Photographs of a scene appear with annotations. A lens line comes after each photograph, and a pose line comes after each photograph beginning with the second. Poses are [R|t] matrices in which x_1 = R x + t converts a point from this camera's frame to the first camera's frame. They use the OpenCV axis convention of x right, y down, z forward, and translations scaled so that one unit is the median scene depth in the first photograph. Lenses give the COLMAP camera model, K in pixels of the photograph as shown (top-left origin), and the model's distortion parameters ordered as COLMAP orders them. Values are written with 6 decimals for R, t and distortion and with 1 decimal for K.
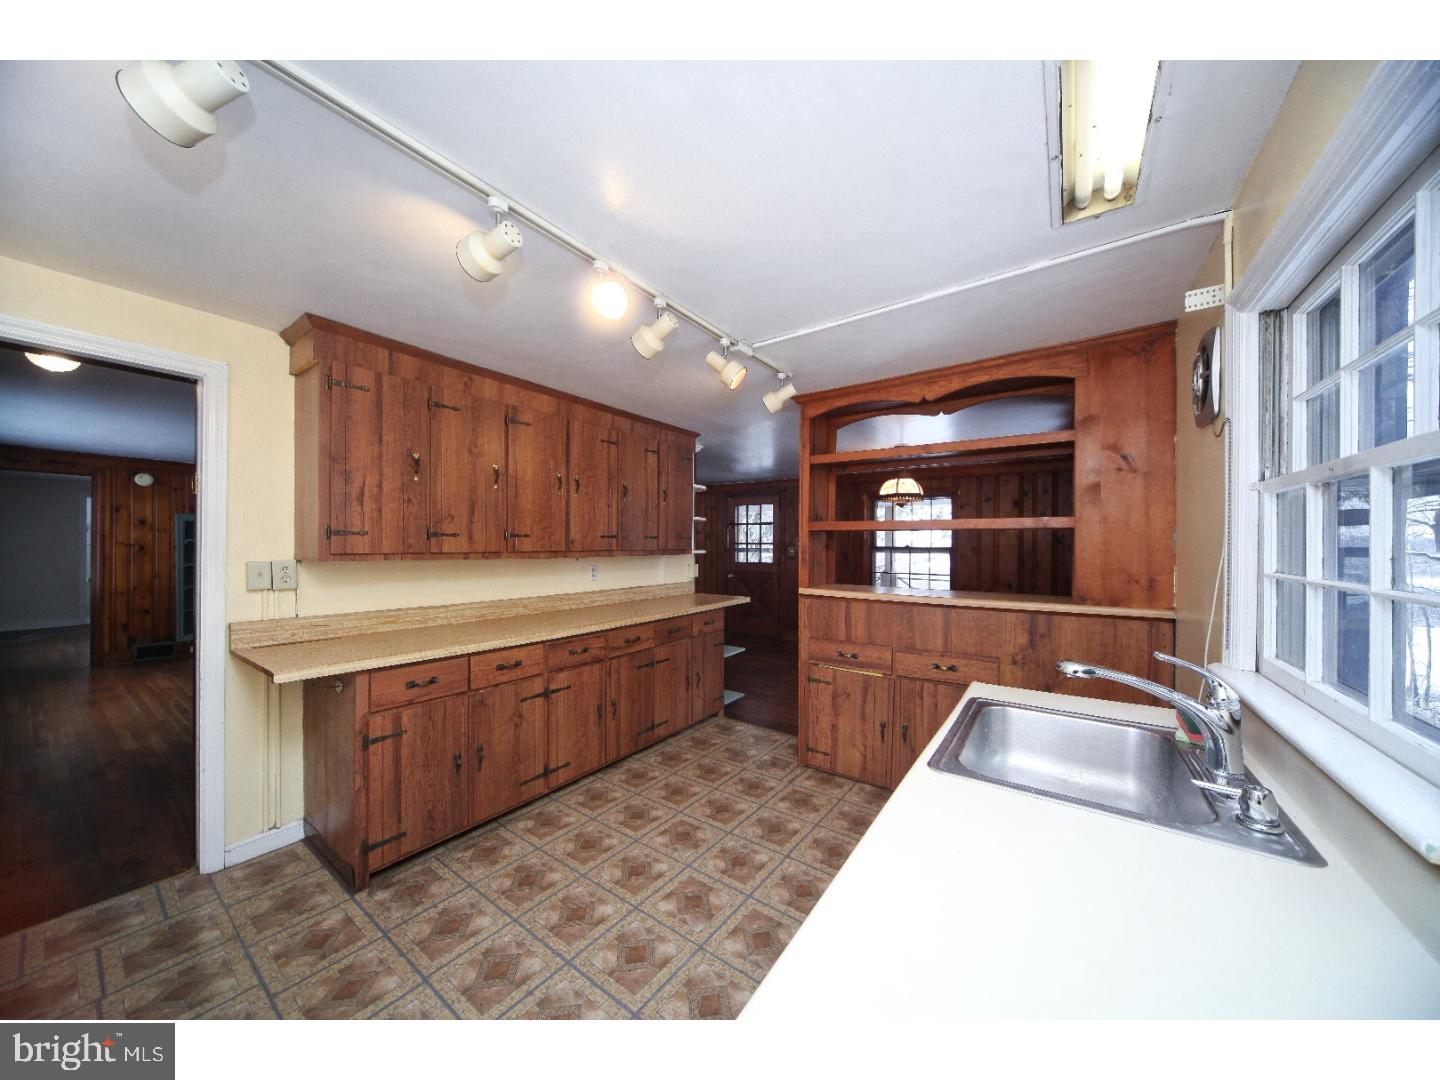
lens RADIAL K [[499.1, 0, 719.7], [0, 499.1, 543.2], [0, 0, 1]] dist [-0.009924, 0.000180]
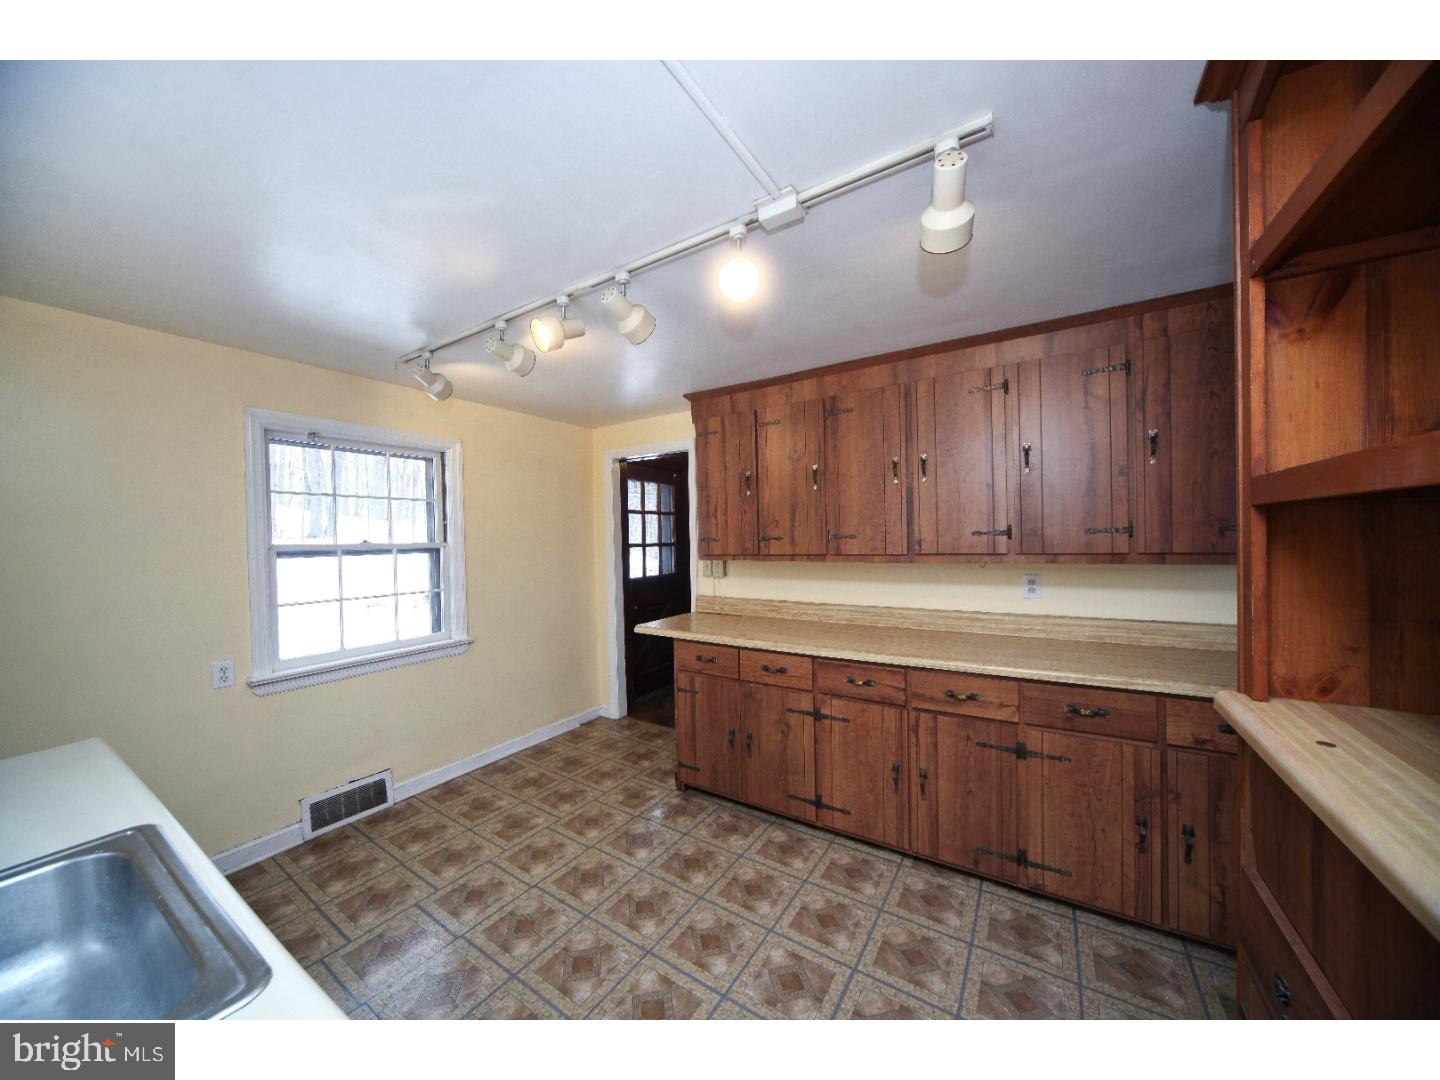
lens RADIAL K [[499.1, 0, 719.7], [0, 499.1, 543.2], [0, 0, 1]] dist [-0.009924, 0.000180]
pose [[0.044176, 0.004853, -0.999012, 0.547007], [0.023994, 0.999695, 0.005917, -0.015835], [0.998736, -0.024231, 0.044046, 0.813836]]
